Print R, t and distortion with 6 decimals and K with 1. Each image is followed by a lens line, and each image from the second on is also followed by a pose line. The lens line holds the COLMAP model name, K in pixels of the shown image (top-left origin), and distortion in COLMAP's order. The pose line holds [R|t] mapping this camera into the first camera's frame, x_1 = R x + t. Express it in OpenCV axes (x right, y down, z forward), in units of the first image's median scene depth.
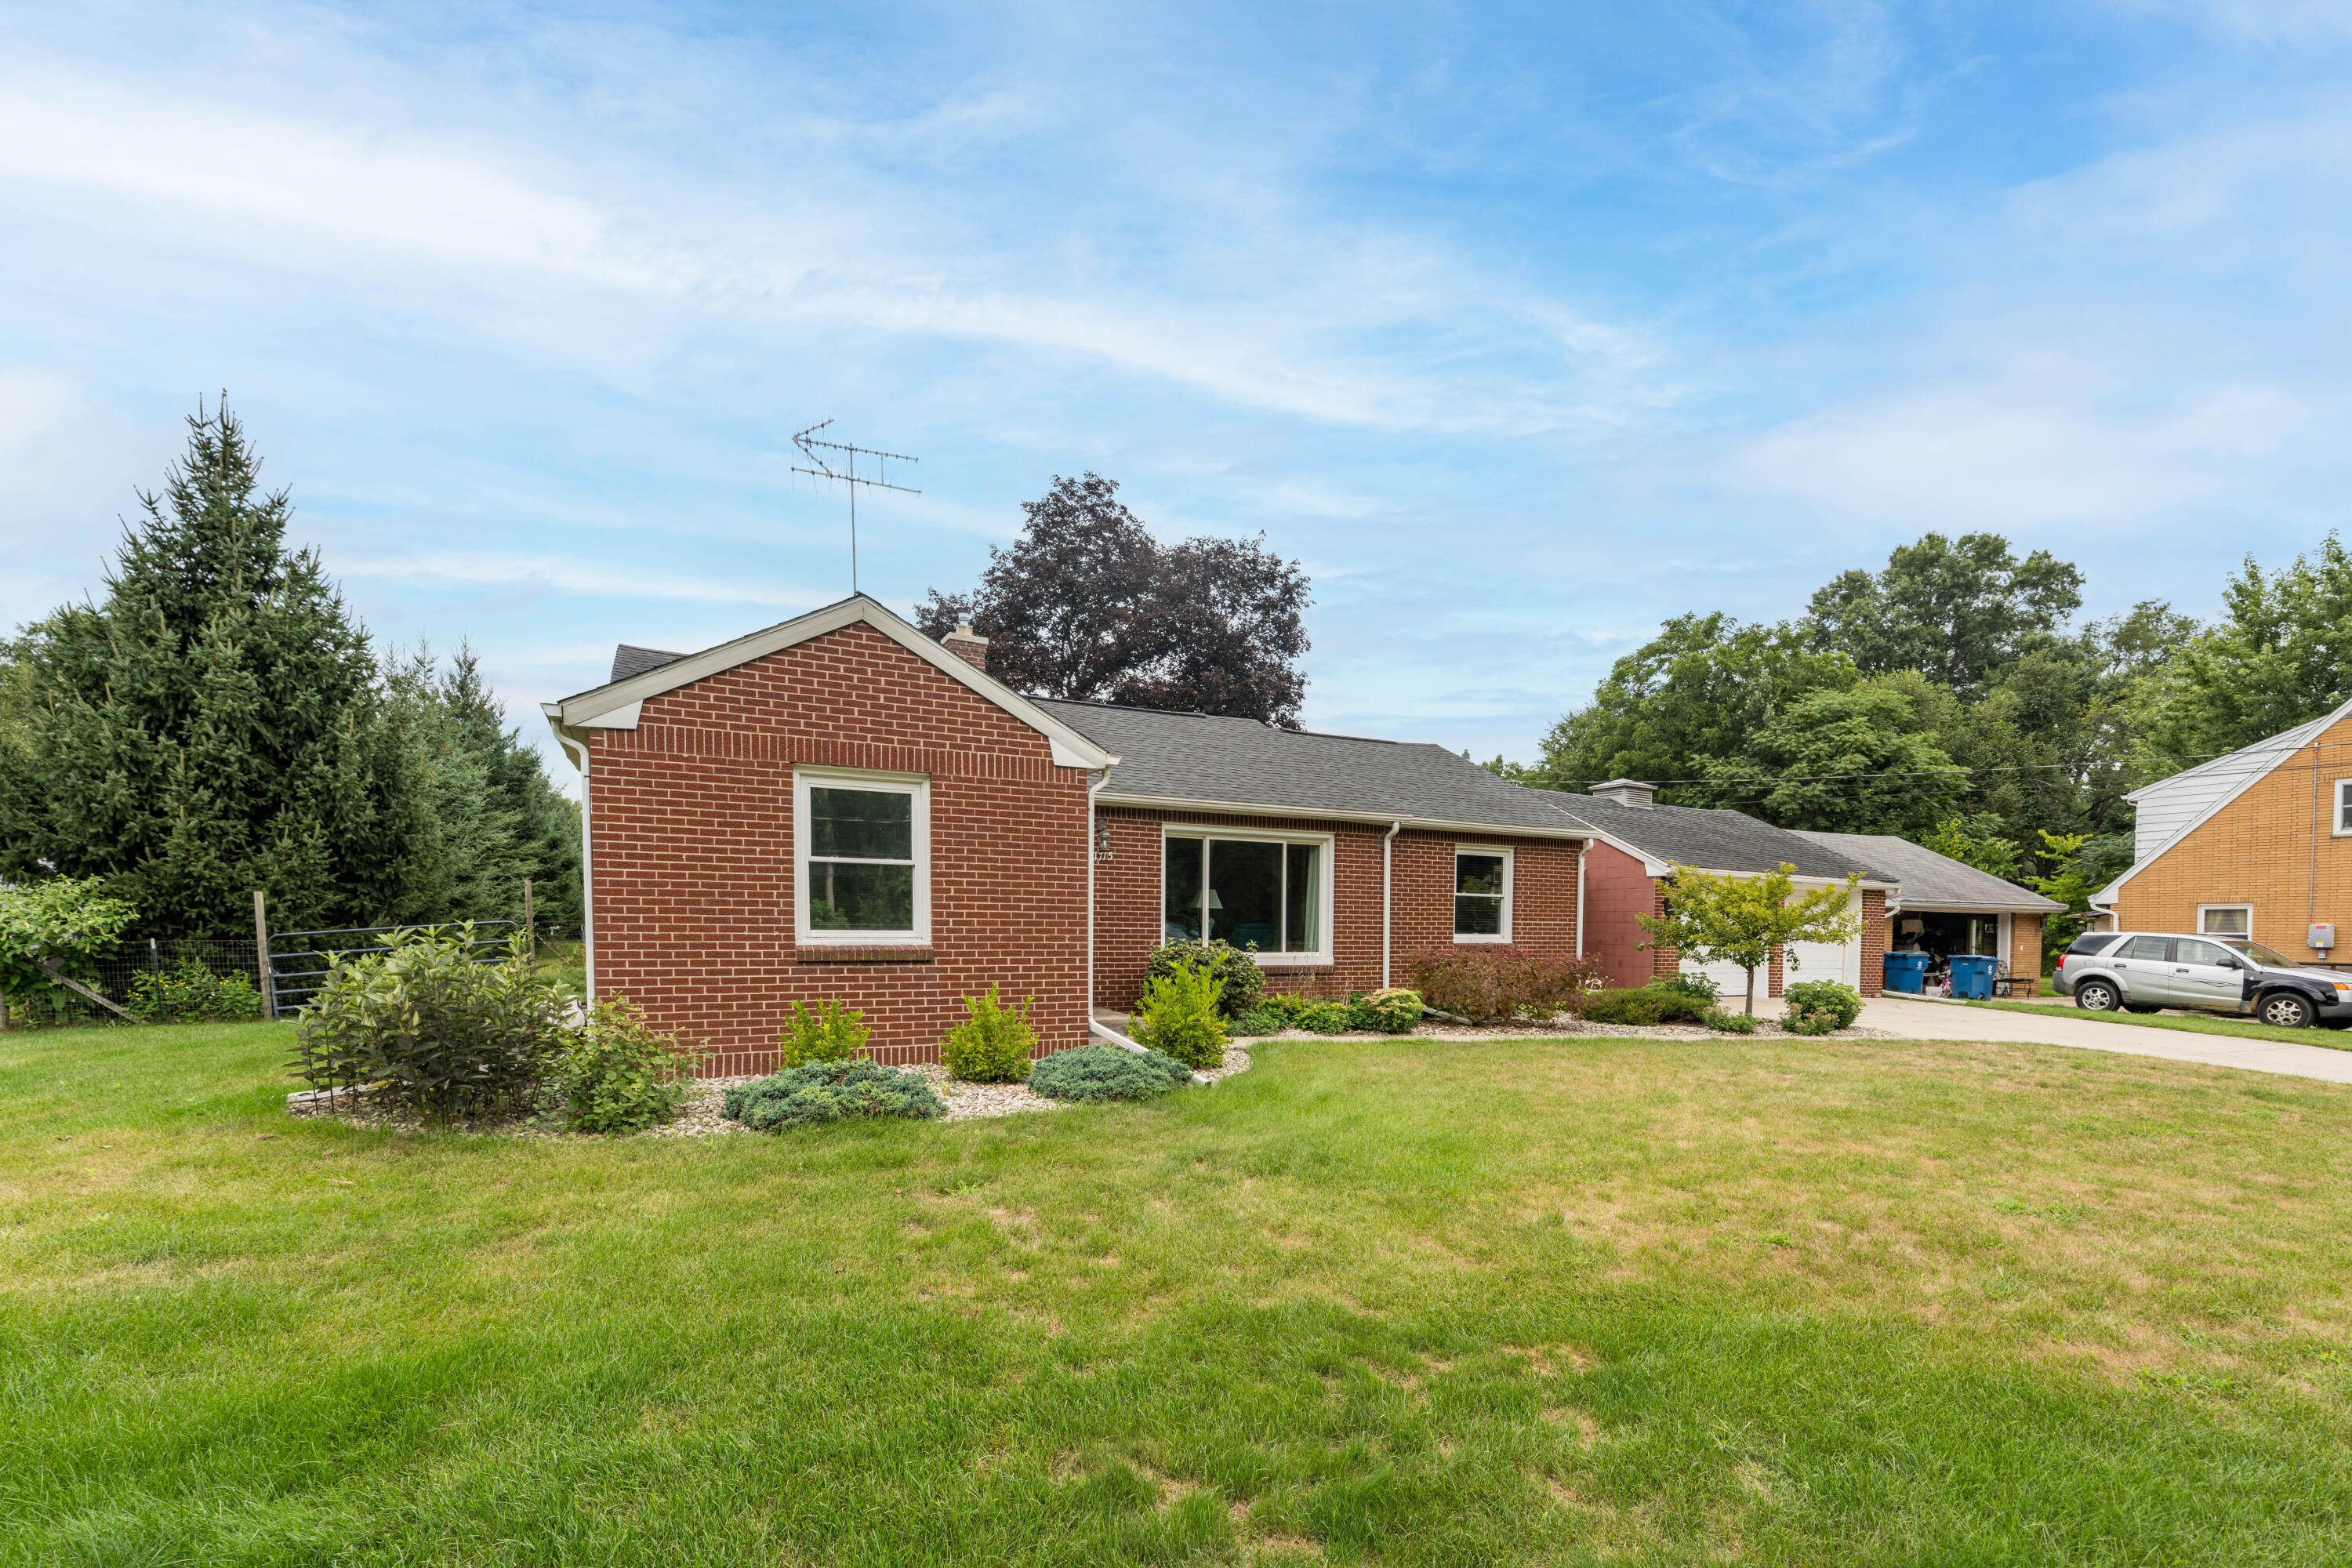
lens RADIAL K [[962.6, 0, 1066.2], [0, 962.6, 924.9], [0, 0, 1]] dist [0.001530, 0.000153]
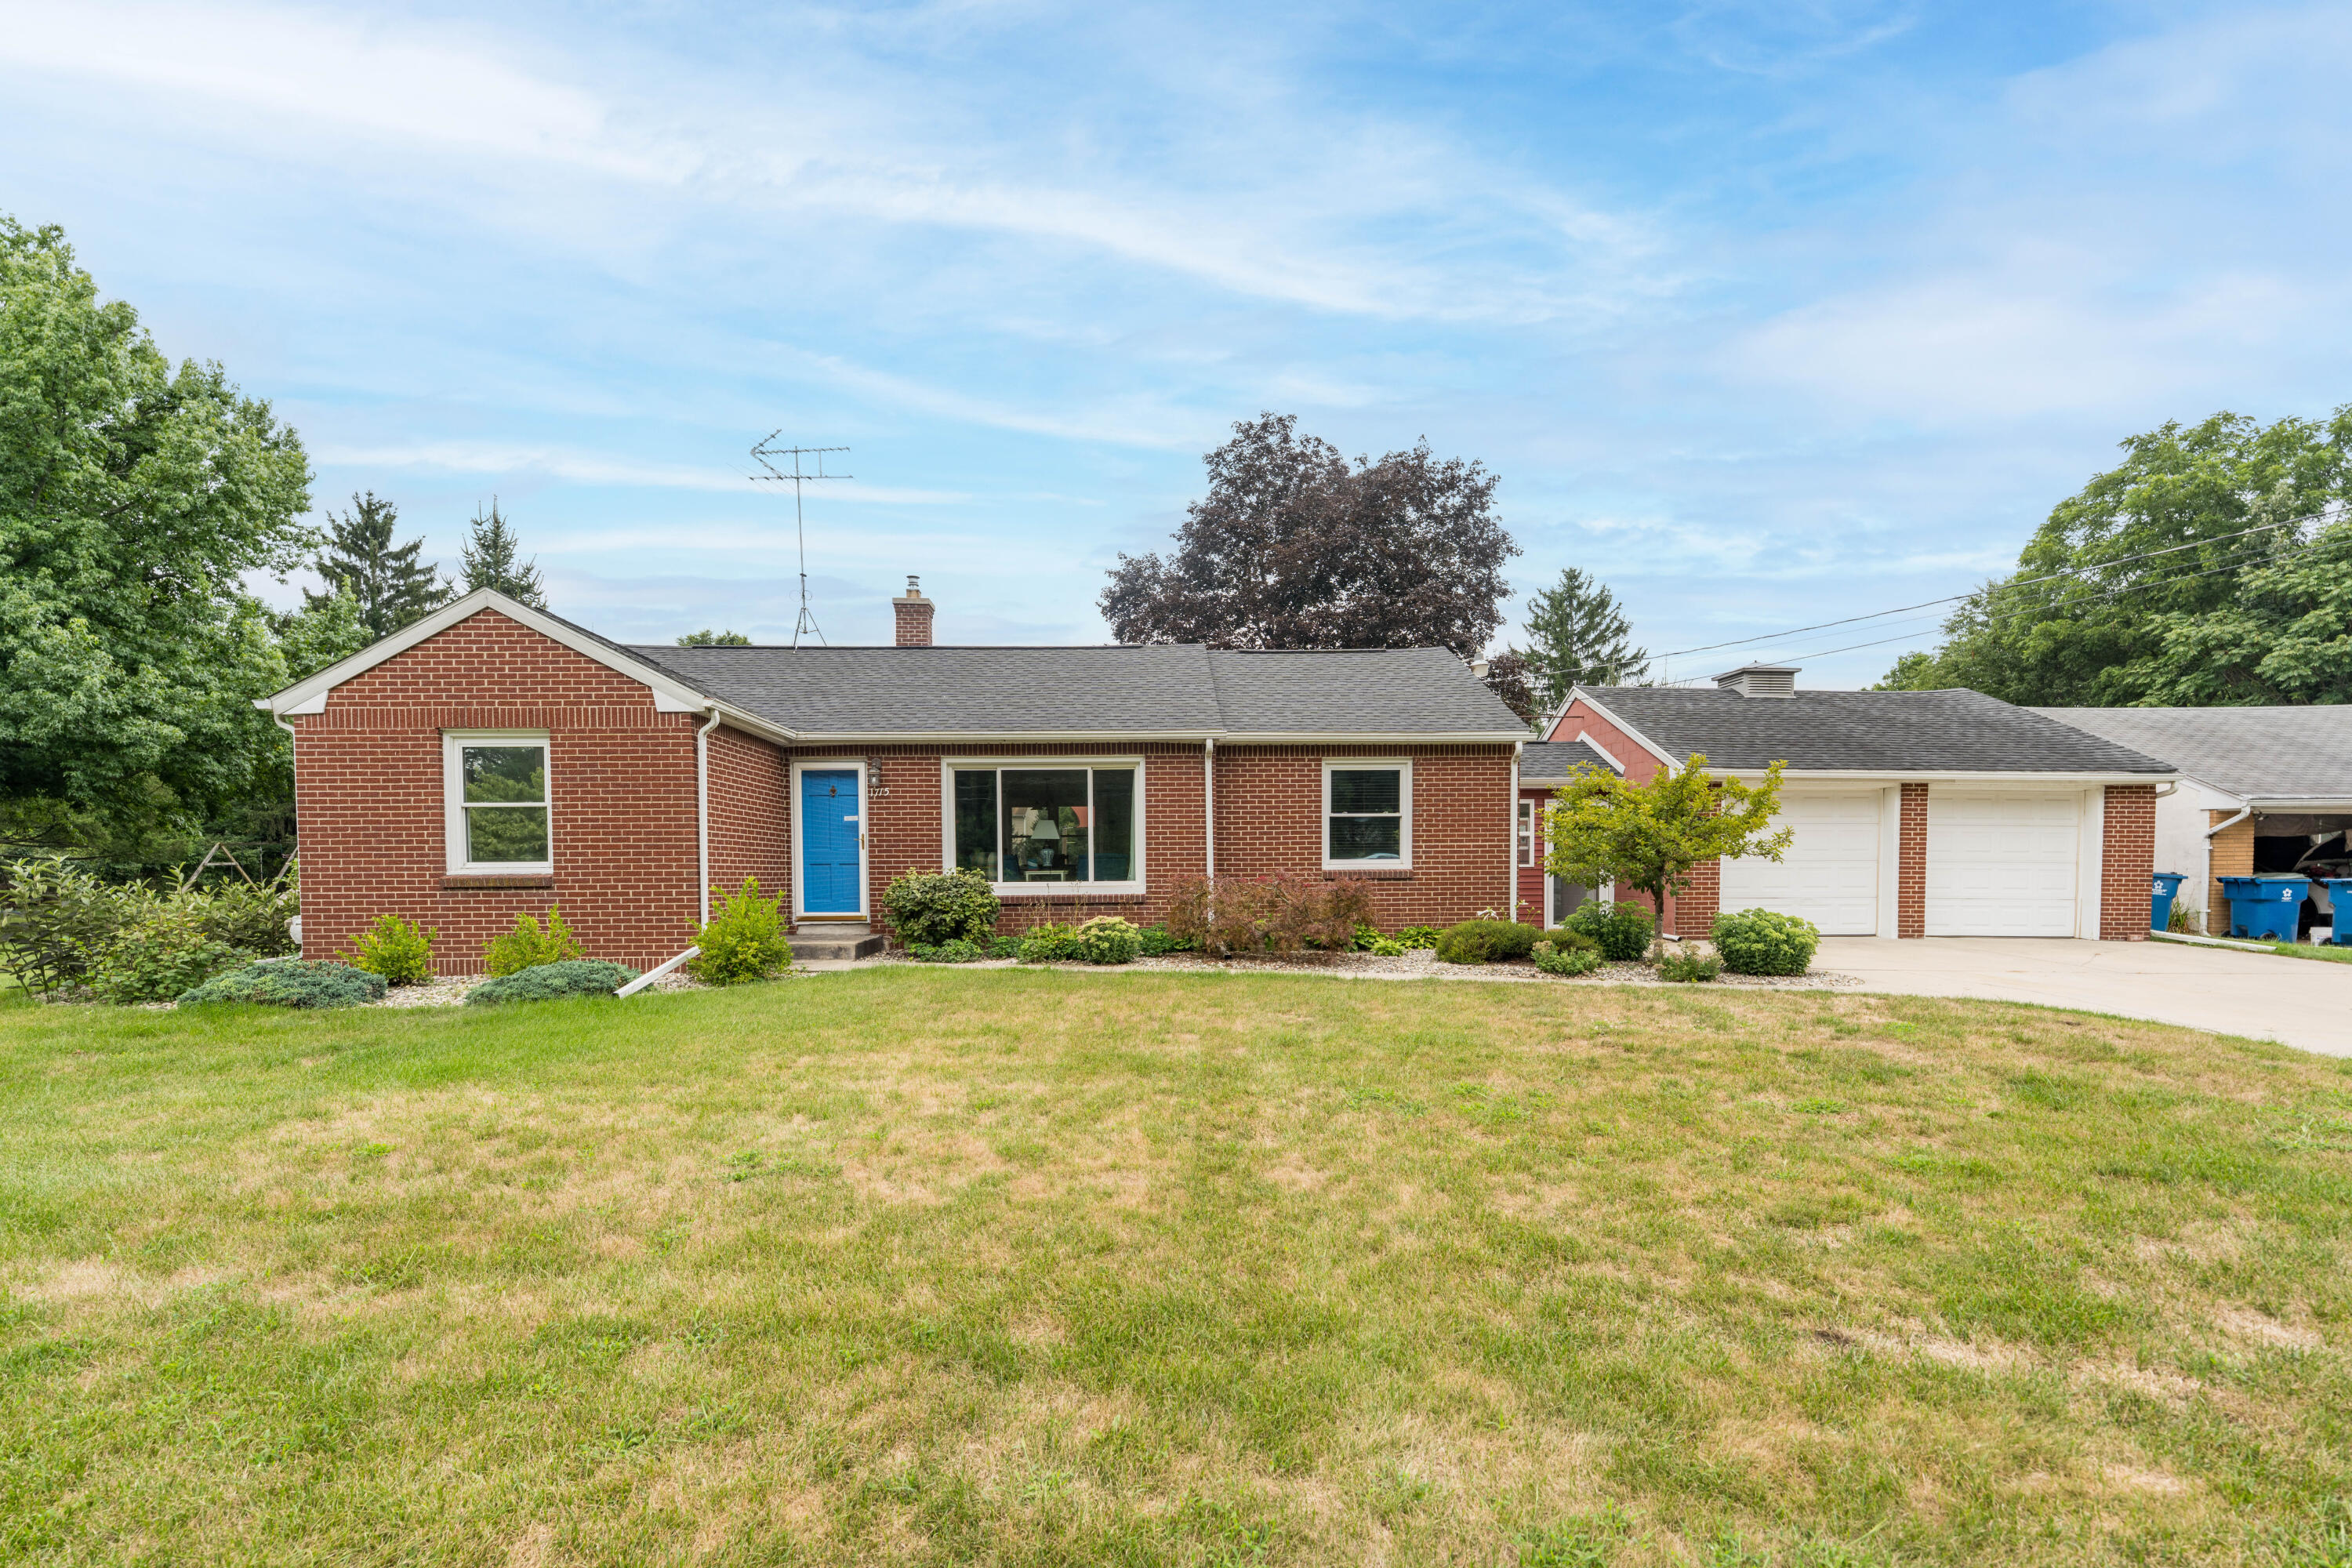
lens RADIAL K [[923.0, 0, 1177.6], [0, 923.0, 873.1], [0, 0, 1]] dist [0.000843, -0.000177]
pose [[0.919028, -0.017410, -0.393807, 0.595383], [0.017065, 0.999845, -0.004378, 0.022827], [0.393822, -0.002697, 0.919183, 0.154490]]
